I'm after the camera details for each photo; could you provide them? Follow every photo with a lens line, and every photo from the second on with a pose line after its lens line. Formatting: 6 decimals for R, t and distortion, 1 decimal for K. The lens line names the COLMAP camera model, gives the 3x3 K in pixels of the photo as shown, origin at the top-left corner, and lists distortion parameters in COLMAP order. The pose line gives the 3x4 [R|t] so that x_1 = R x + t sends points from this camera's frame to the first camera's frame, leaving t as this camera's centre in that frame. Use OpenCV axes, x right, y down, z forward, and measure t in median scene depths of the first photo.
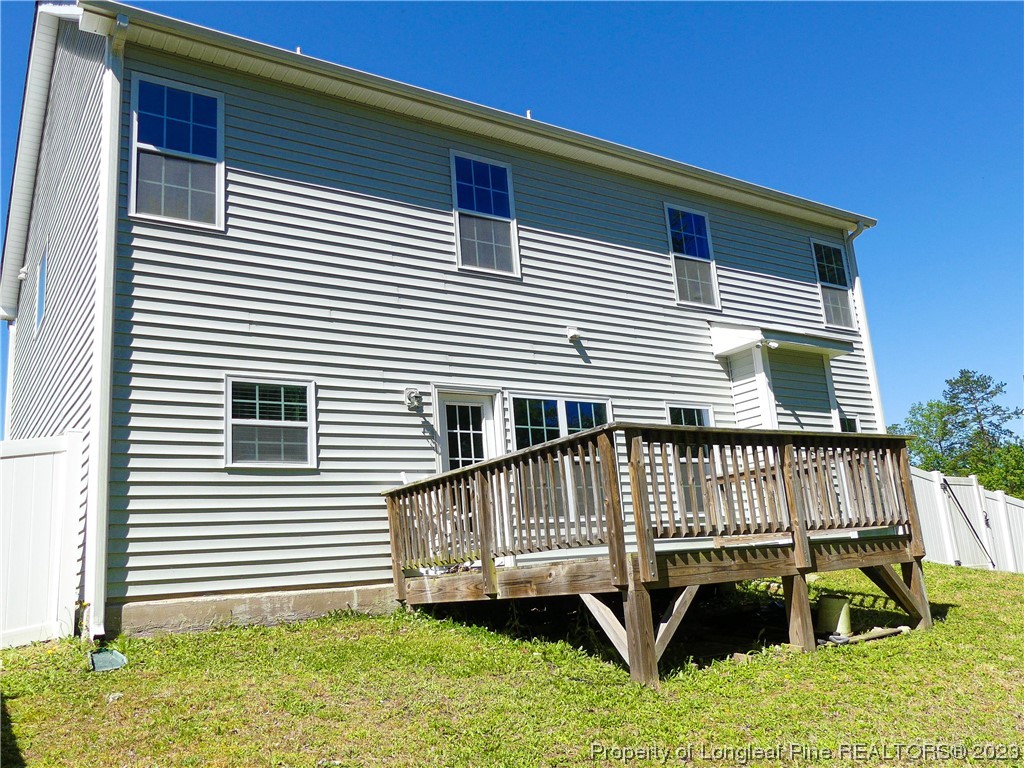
lens RADIAL K [[858.5, 0, 513.1], [0, 858.5, 440.7], [0, 0, 1]] dist [0.007124, 0.000003]
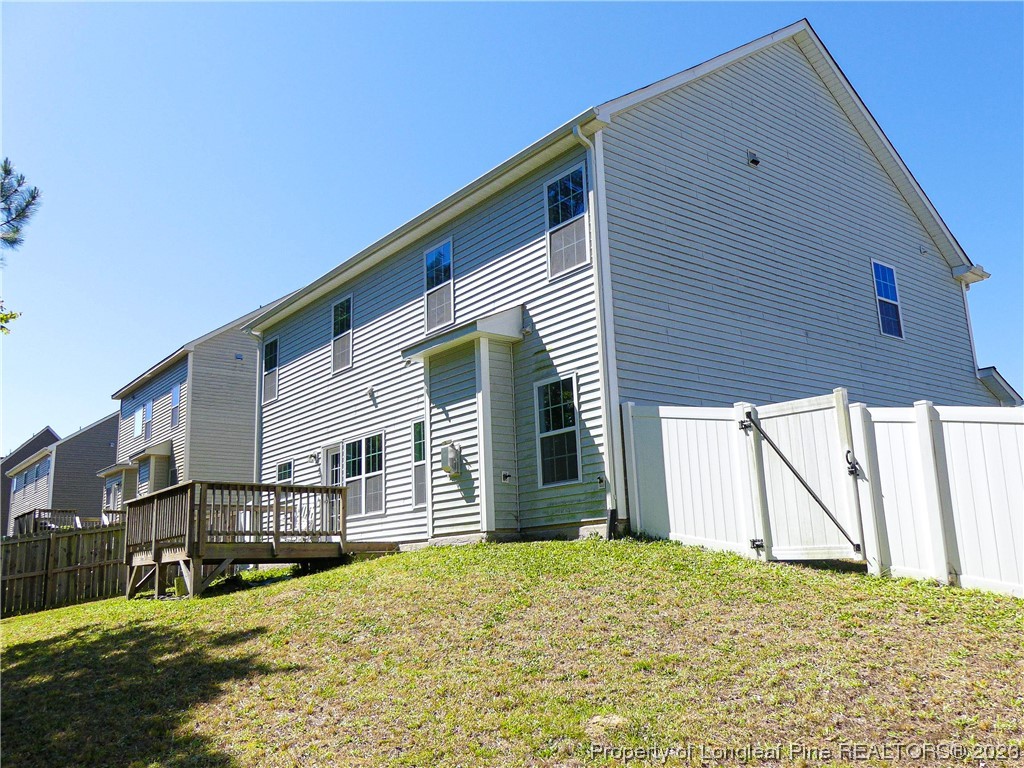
lens RADIAL K [[856.3, 0, 512.0], [0, 856.3, 384.0], [0, 0, 1]] dist [-0.022939, -0.005382]
pose [[0.073341, -0.099854, -0.992295, 1.247127], [0.237188, 0.968173, -0.079896, 0.036360], [0.968691, -0.229501, 0.094691, 0.848126]]
